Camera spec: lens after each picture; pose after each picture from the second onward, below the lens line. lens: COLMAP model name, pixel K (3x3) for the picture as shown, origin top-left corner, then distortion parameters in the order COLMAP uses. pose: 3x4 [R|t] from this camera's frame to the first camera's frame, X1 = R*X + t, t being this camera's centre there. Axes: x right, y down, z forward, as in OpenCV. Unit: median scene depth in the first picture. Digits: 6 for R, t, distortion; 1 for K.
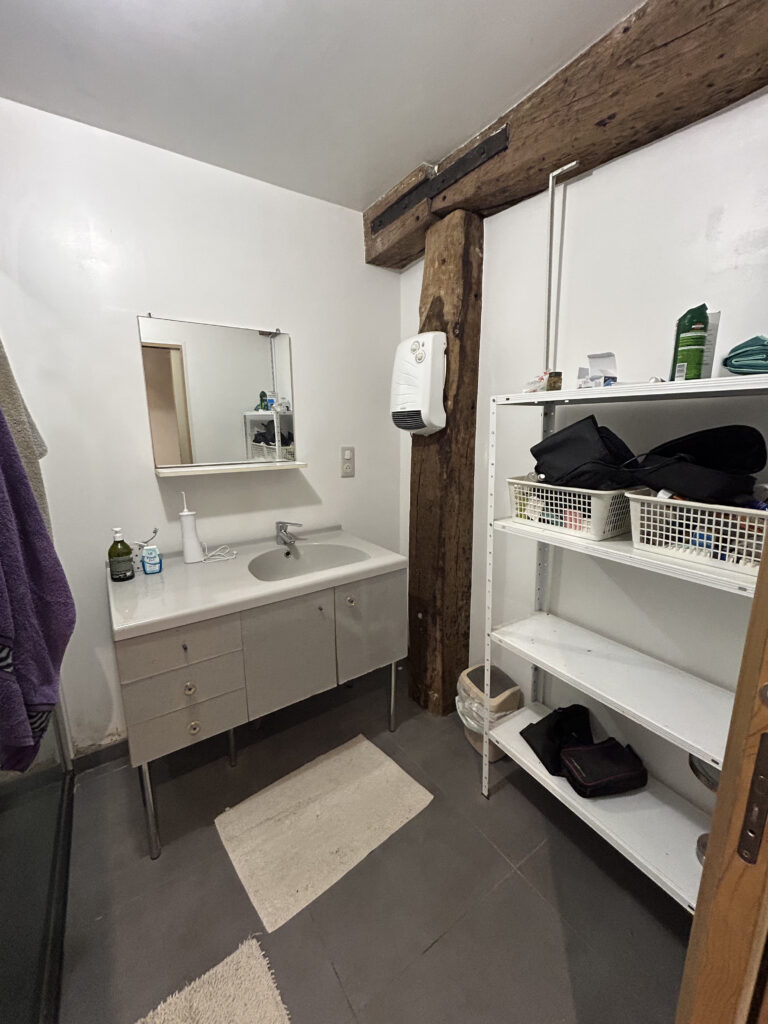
lens RADIAL K [[414.3, 0, 383.7], [0, 414.3, 510.1], [0, 0, 1]] dist [0.000381, 0.000185]
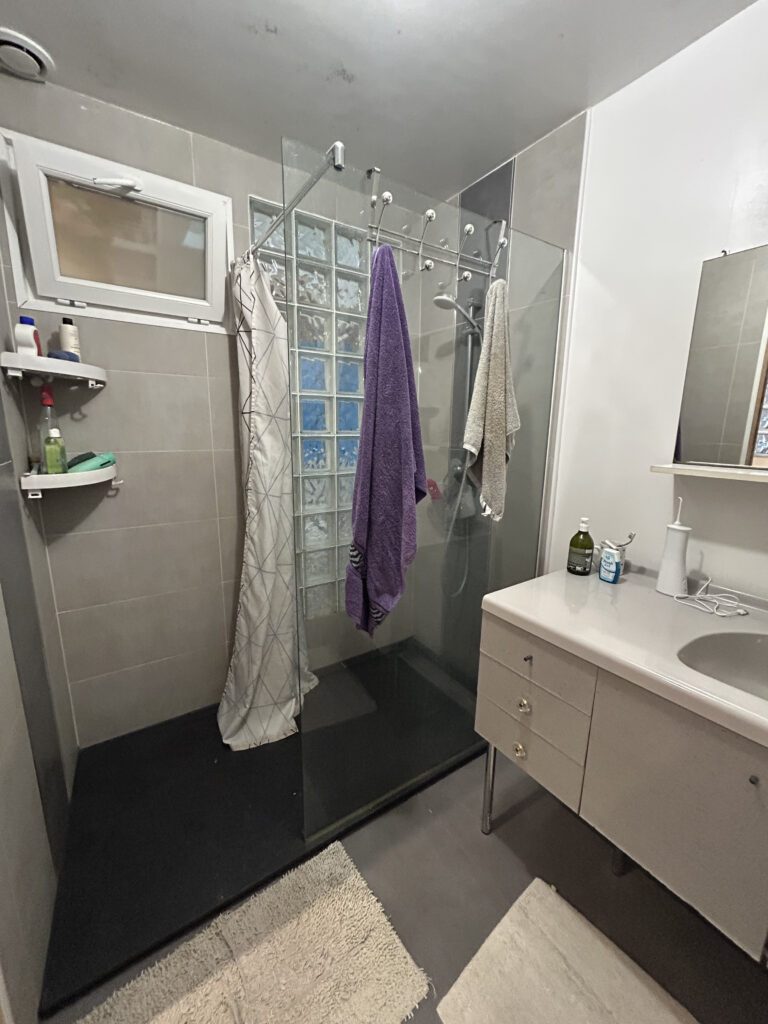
lens RADIAL K [[414.3, 0, 382.5], [0, 414.3, 510.7], [0, 0, 1]] dist [0.000381, 0.000185]
pose [[-0.005201, 0.203776, -0.979004, 0.259111], [-0.215513, 0.955782, 0.200087, -0.058756], [0.976487, 0.212029, 0.038945, 0.506989]]
